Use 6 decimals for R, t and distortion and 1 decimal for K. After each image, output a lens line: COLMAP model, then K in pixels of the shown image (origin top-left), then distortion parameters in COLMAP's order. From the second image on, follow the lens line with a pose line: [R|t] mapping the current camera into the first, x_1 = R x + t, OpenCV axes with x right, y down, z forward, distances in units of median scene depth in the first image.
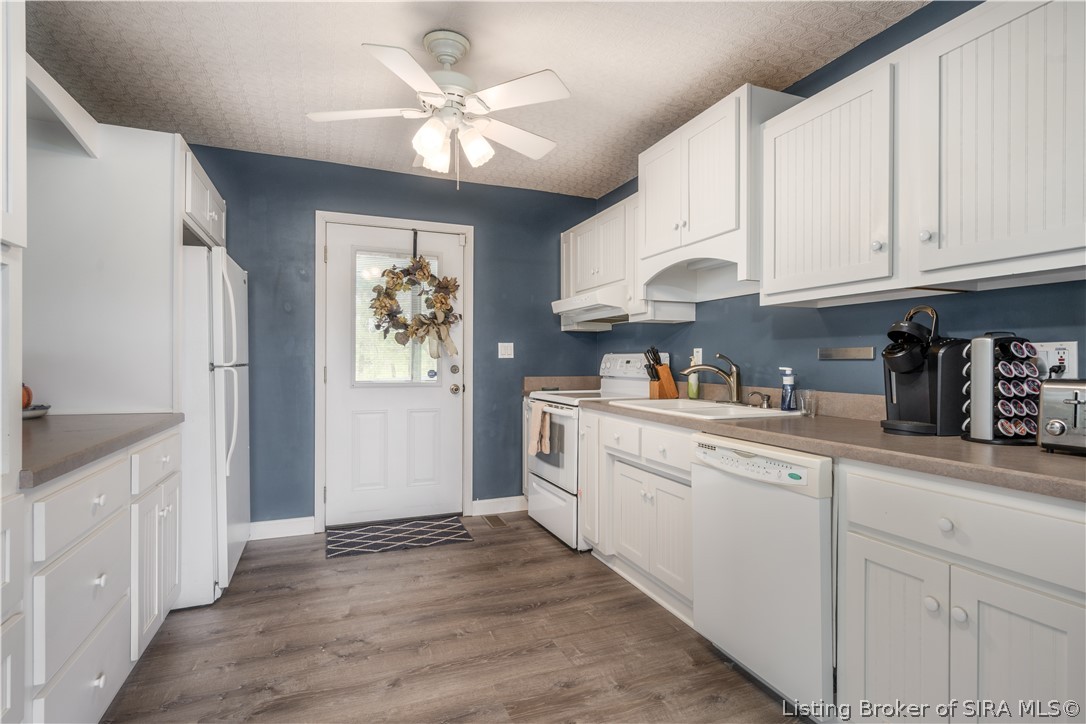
lens RADIAL K [[543.4, 0, 552.2], [0, 543.4, 364.7], [0, 0, 1]] dist [0.002105, 0.000634]
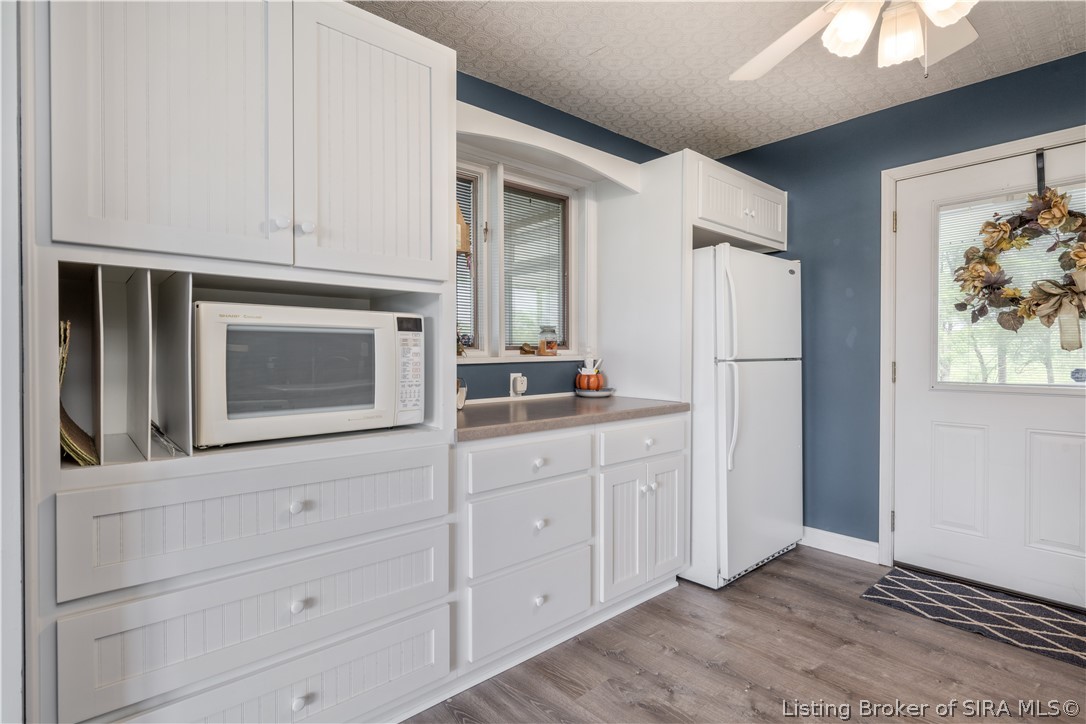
lens RADIAL K [[543.4, 0, 542.9], [0, 543.4, 357.3], [0, 0, 1]] dist [0.002105, 0.000634]
pose [[0.326547, 0.001883, -0.945179, 0.177225], [-0.003460, 0.999994, 0.000797, -0.001748], [0.945174, 0.003010, 0.326552, 0.252989]]
